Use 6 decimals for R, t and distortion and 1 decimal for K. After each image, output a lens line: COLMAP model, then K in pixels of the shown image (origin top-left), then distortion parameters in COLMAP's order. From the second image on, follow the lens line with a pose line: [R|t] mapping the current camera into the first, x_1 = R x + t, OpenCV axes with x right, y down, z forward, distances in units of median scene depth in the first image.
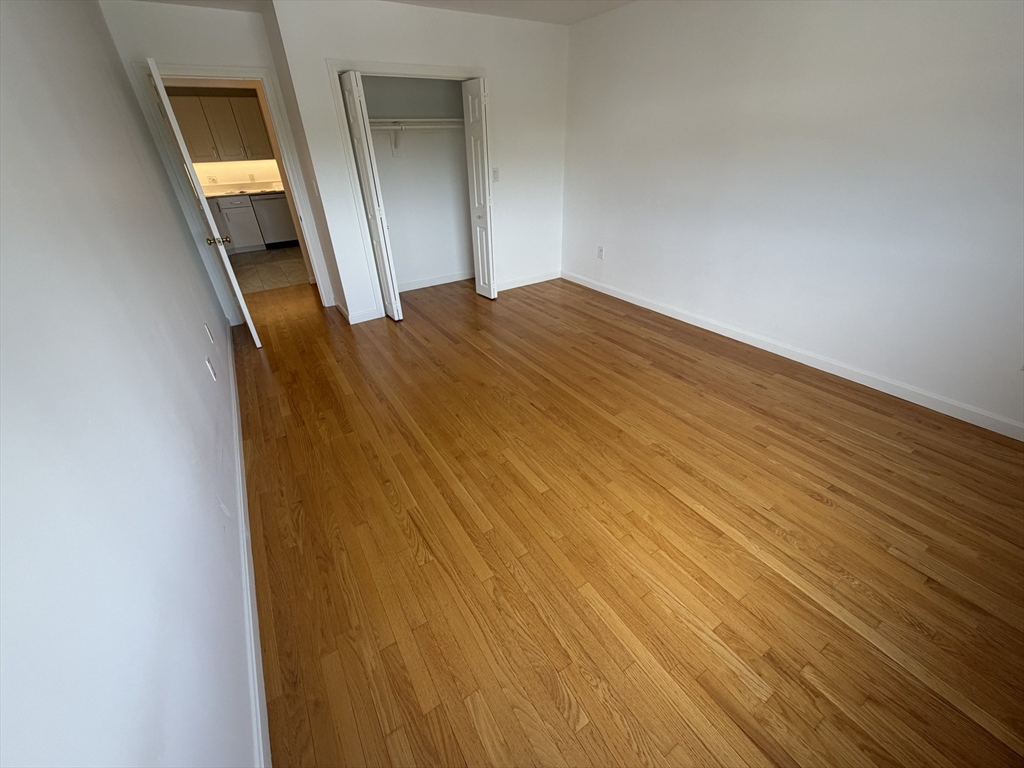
lens RADIAL K [[409.8, 0, 512.6], [0, 409.8, 383.9], [0, 0, 1]] dist [-0.000317, -0.000141]
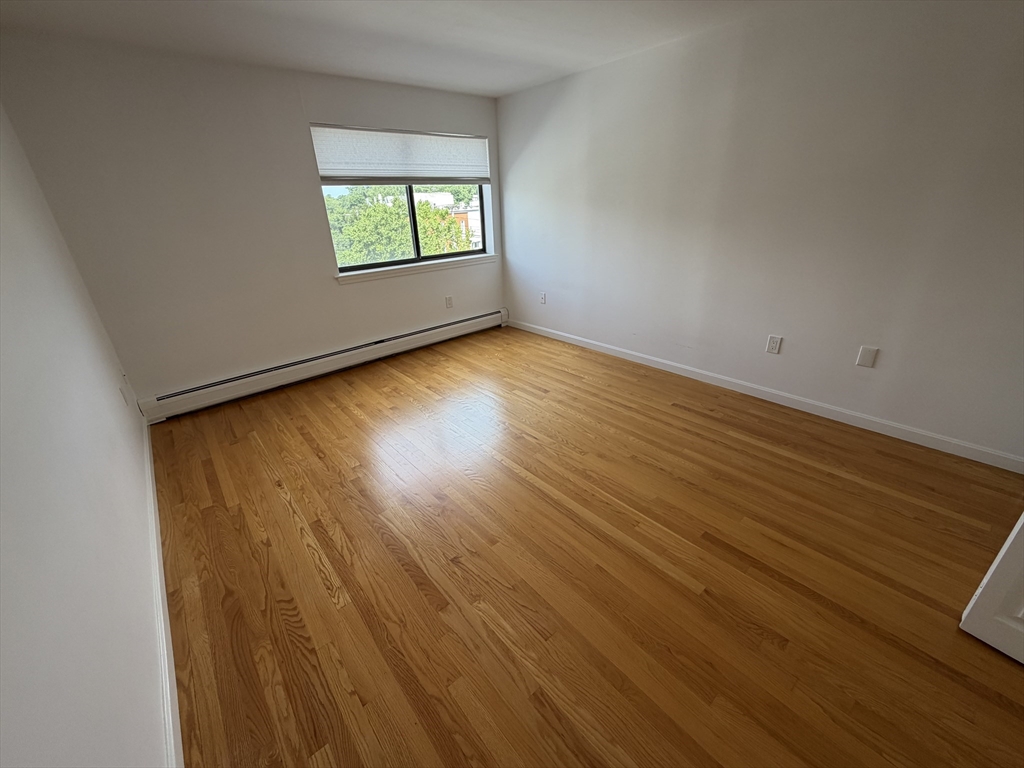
lens RADIAL K [[409.8, 0, 511.0], [0, 409.8, 381.4], [0, 0, 1]] dist [-0.000317, -0.000141]
pose [[-0.987539, 0.117674, -0.104495, 0.225470], [-0.014357, 0.593861, 0.804439, -0.963825], [0.156717, 0.795915, -0.584772, 1.654424]]
